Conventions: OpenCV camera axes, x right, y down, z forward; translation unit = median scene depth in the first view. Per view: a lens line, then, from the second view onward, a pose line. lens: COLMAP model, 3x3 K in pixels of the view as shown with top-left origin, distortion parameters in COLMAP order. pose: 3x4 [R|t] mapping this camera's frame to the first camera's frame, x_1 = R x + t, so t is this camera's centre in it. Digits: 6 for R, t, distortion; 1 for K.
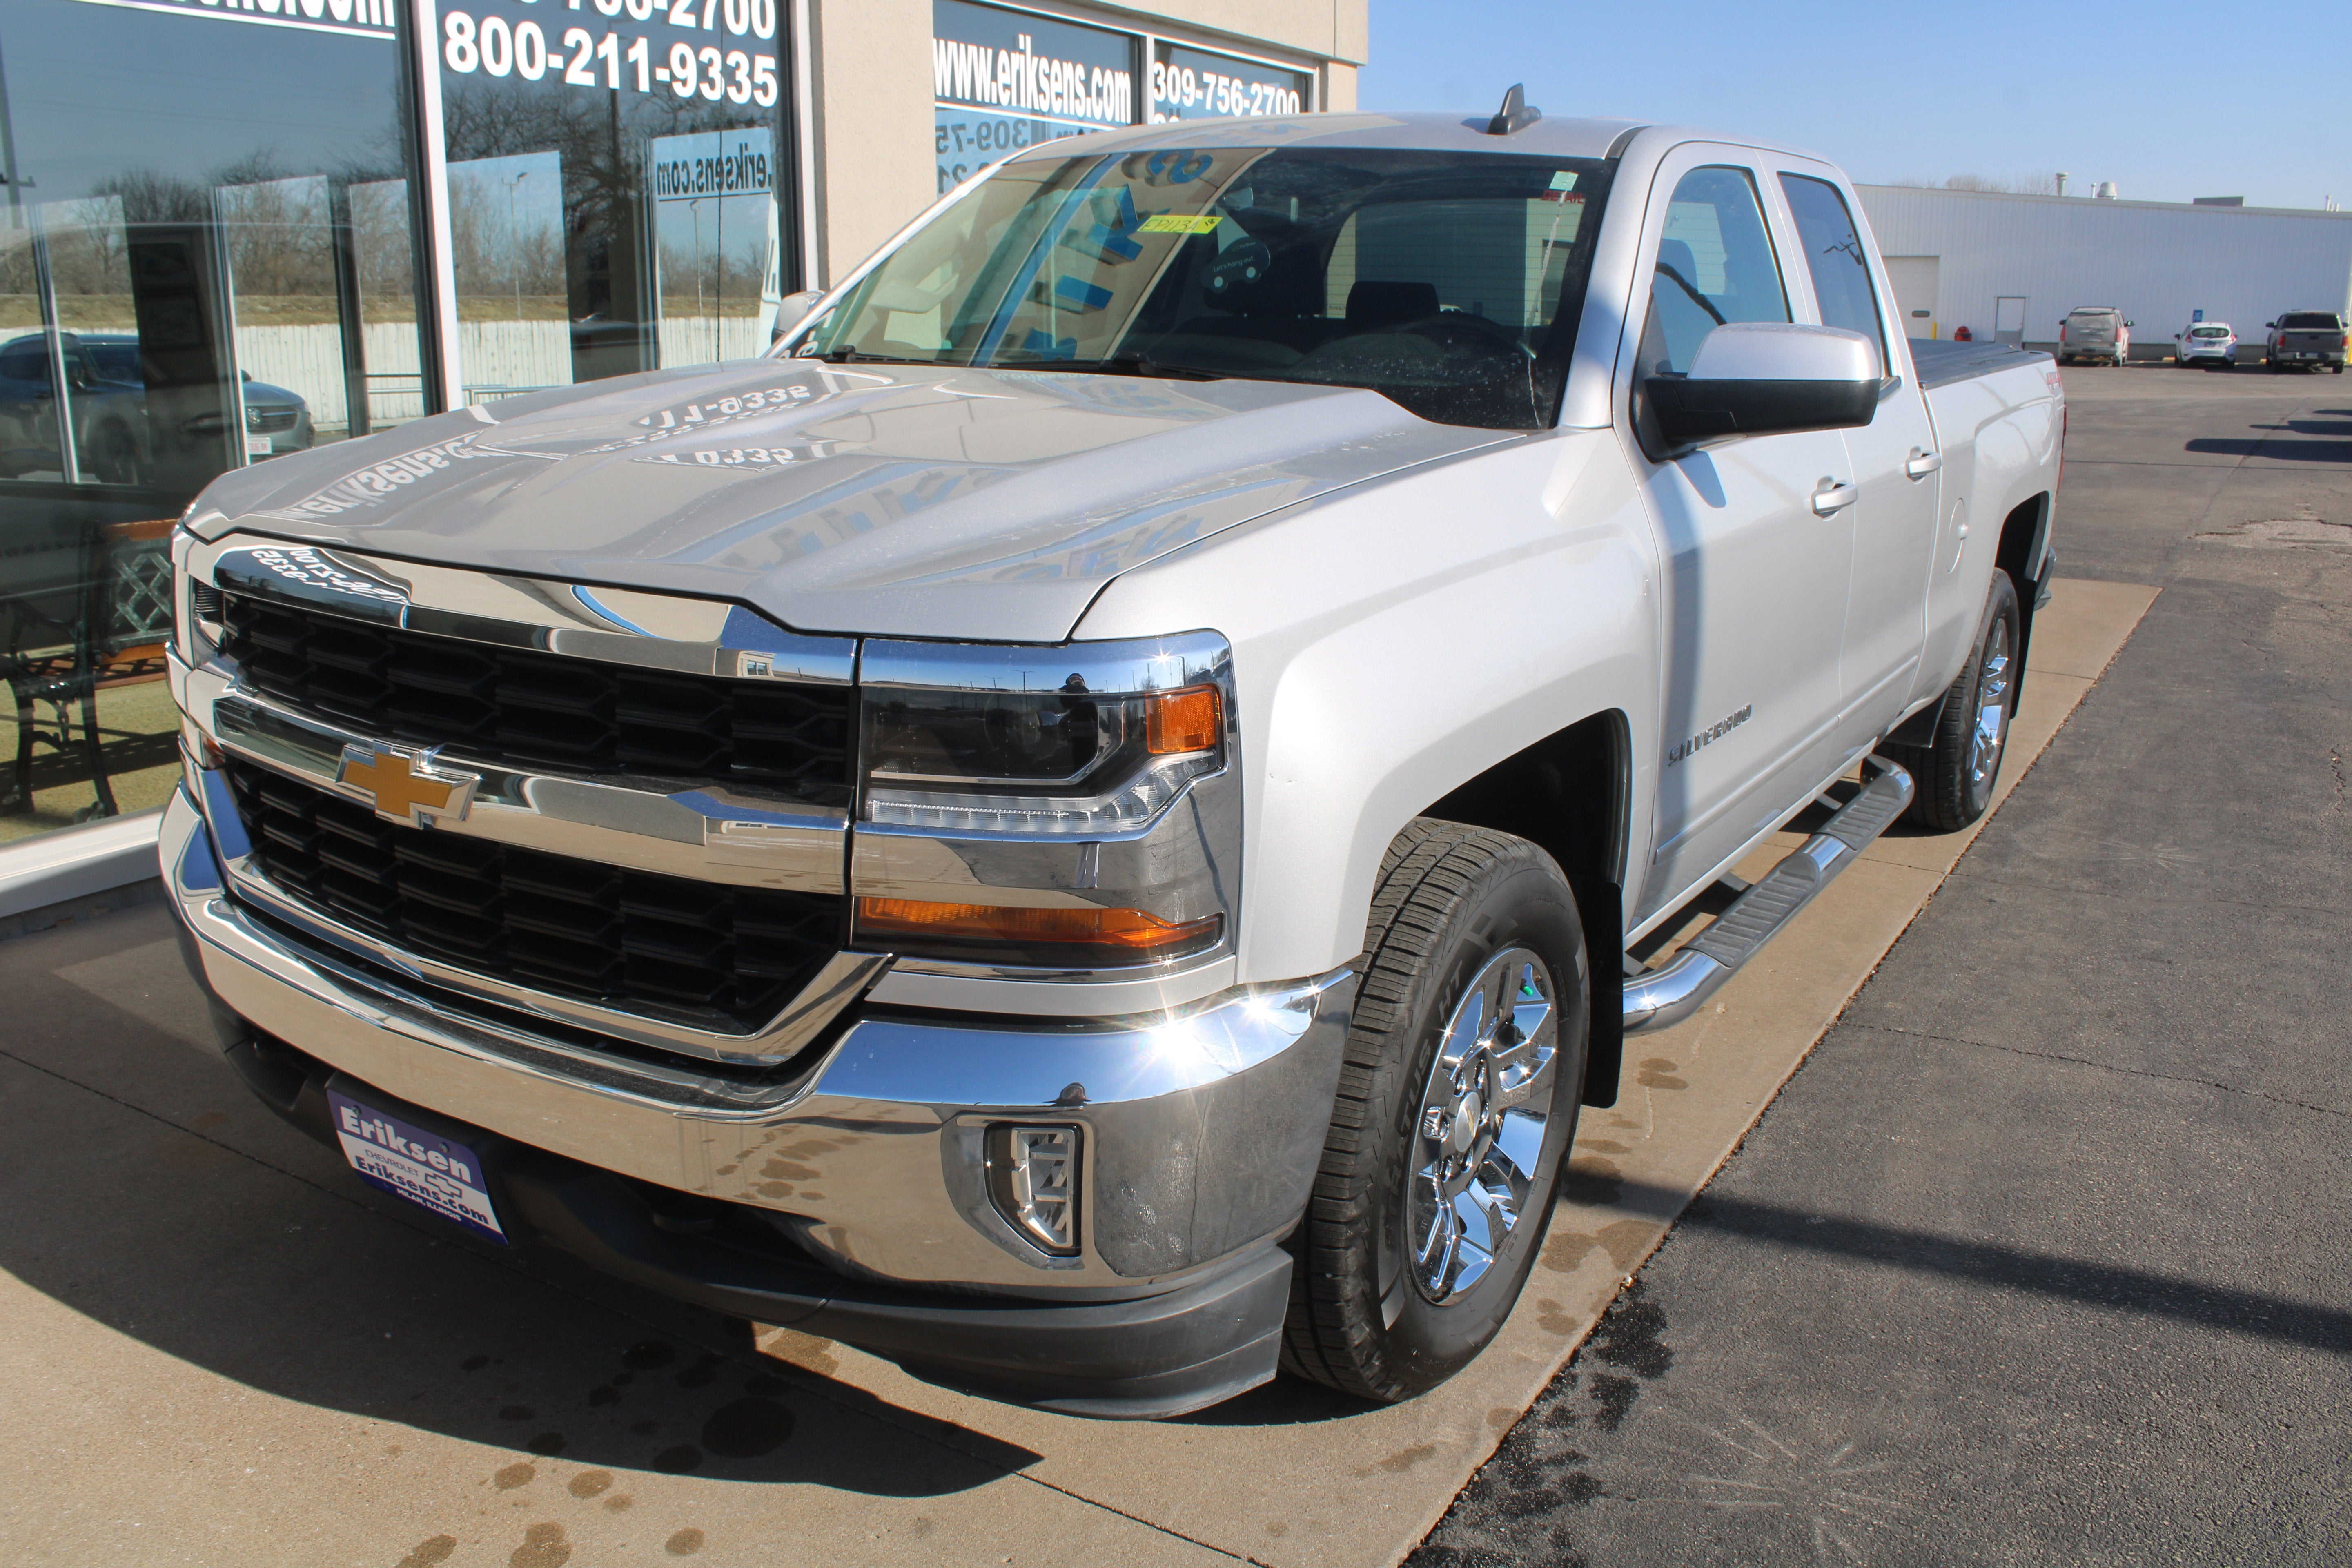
lens RADIAL K [[1865.8, 0, 1159.6], [0, 1865.8, 828.8], [0, 0, 1]] dist [-0.158601, 0.125519]
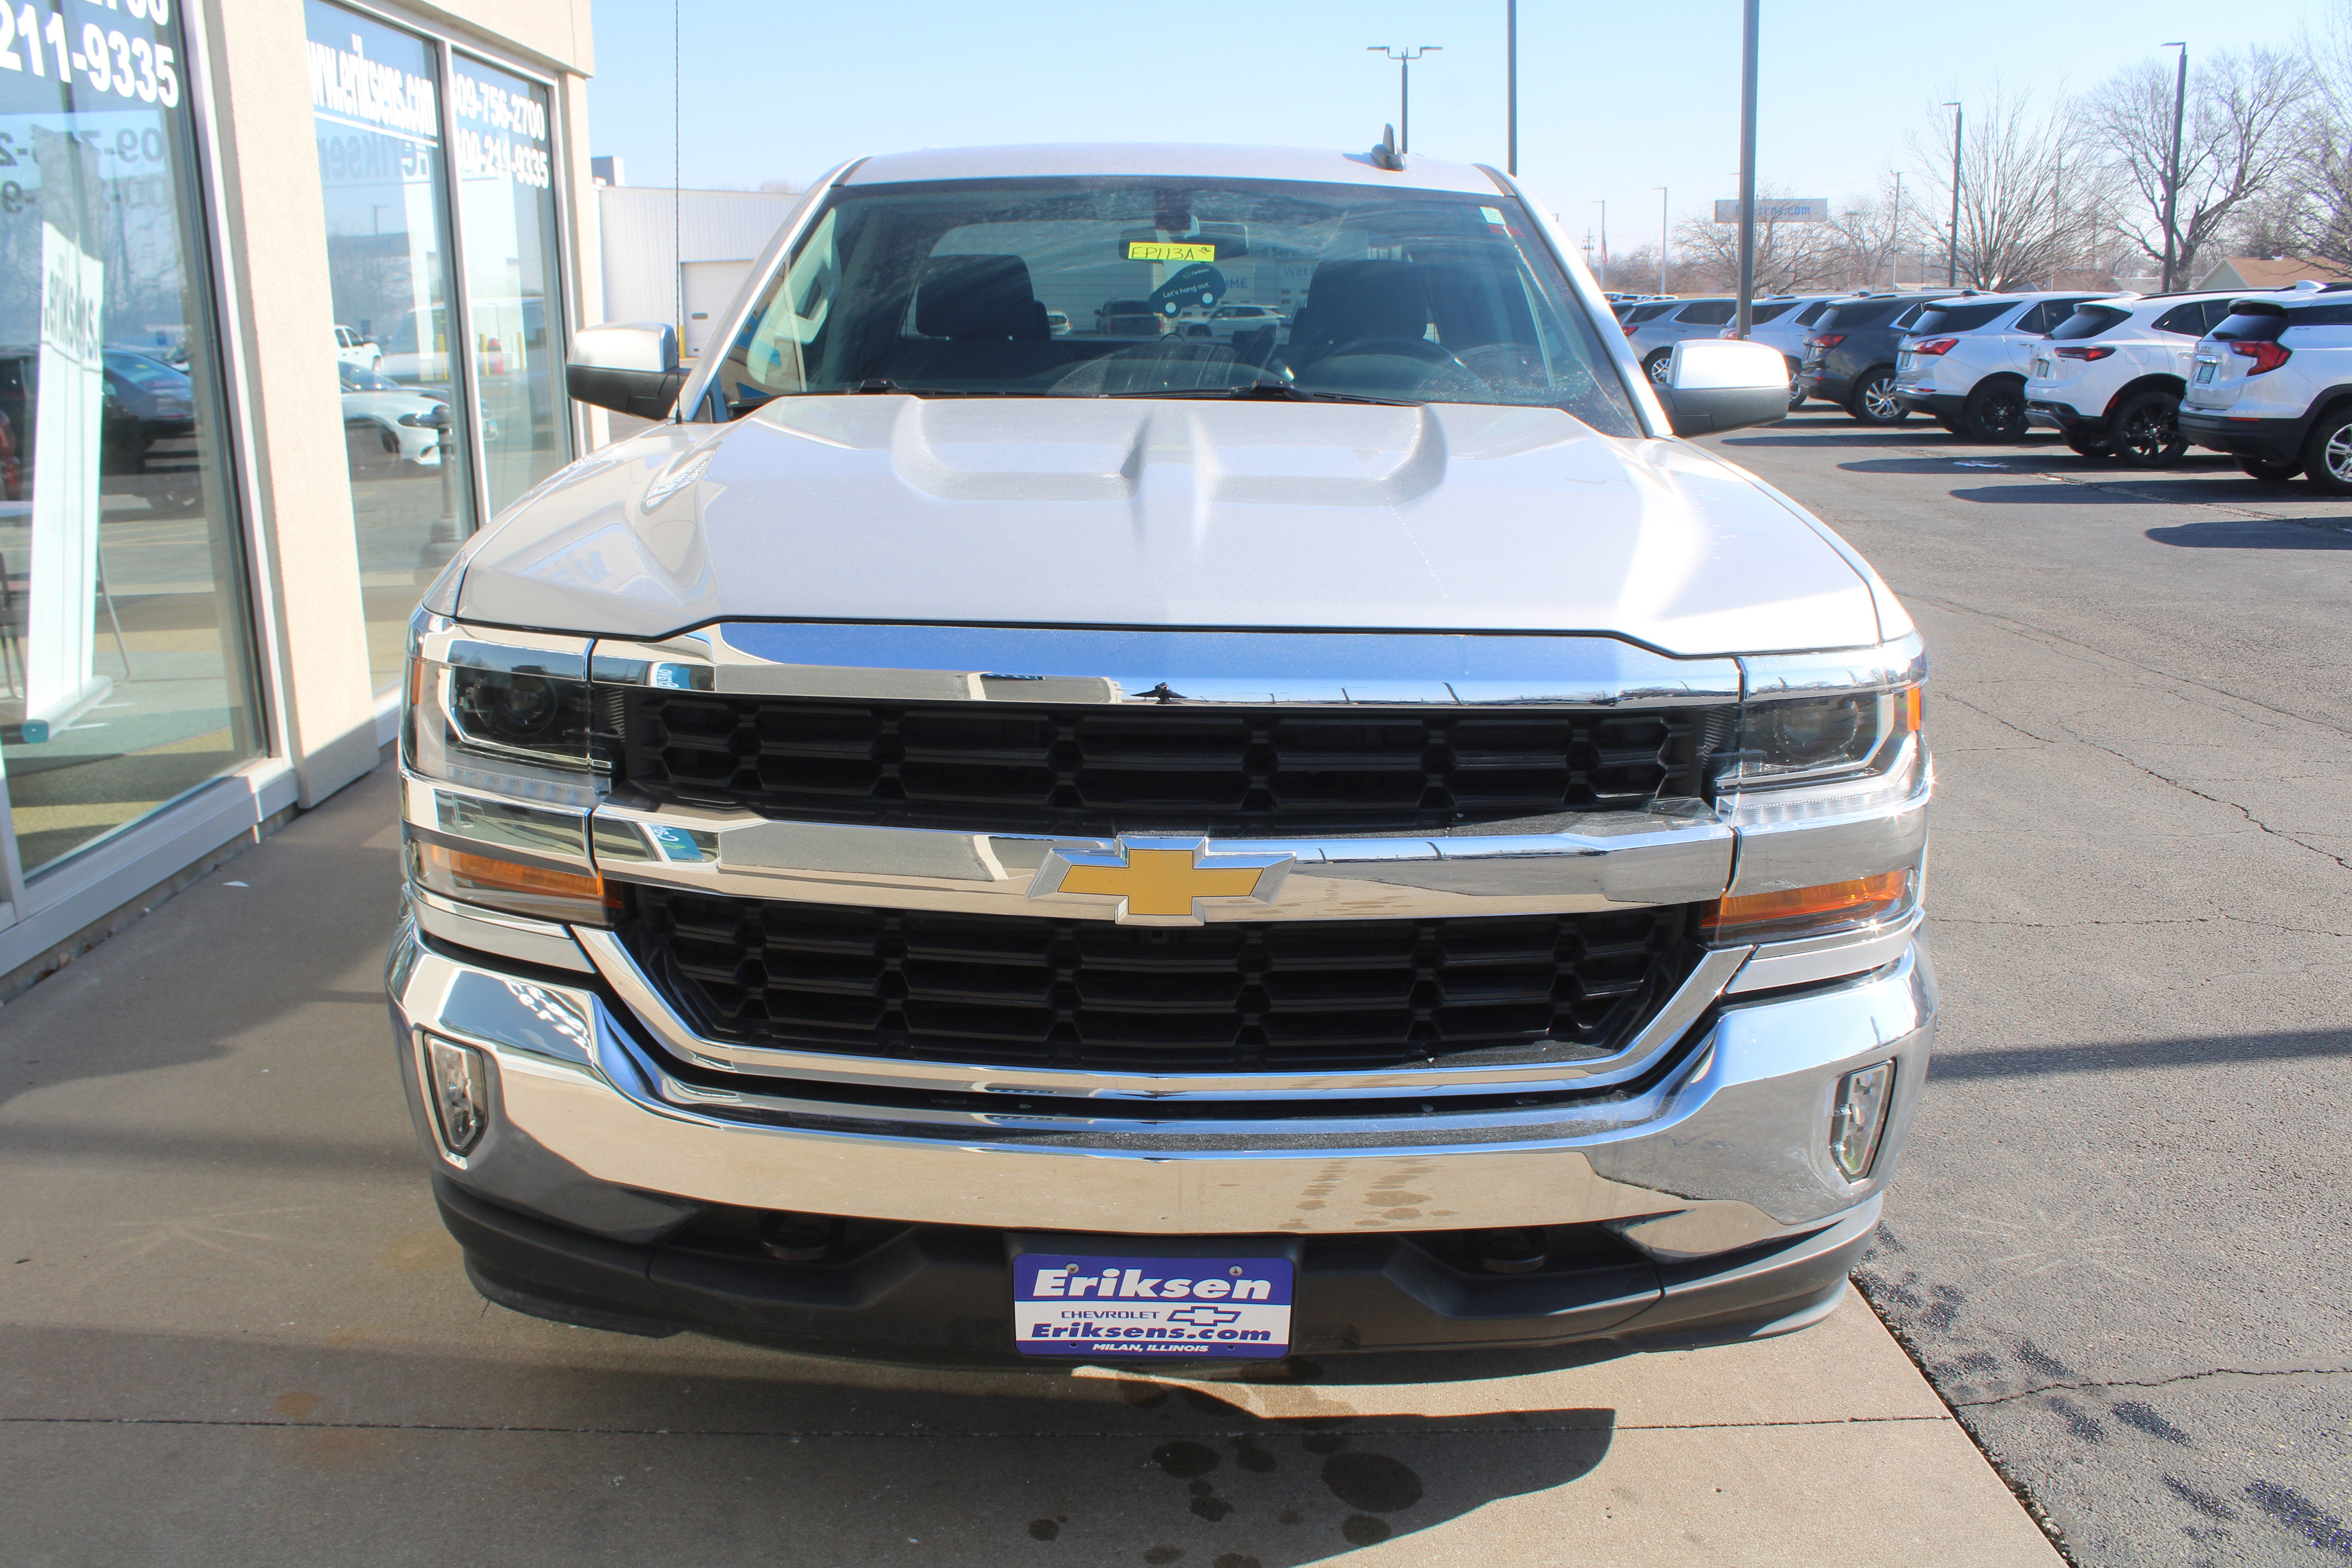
lens RADIAL K [[1865.8, 0, 1159.6], [0, 1865.8, 828.8], [0, 0, 1]] dist [-0.158601, 0.125519]
pose [[0.853382, -0.151648, 0.498741, -0.556429], [0.153382, 0.987444, 0.037797, -0.054069], [-0.498211, 0.044242, 0.865926, 0.137178]]
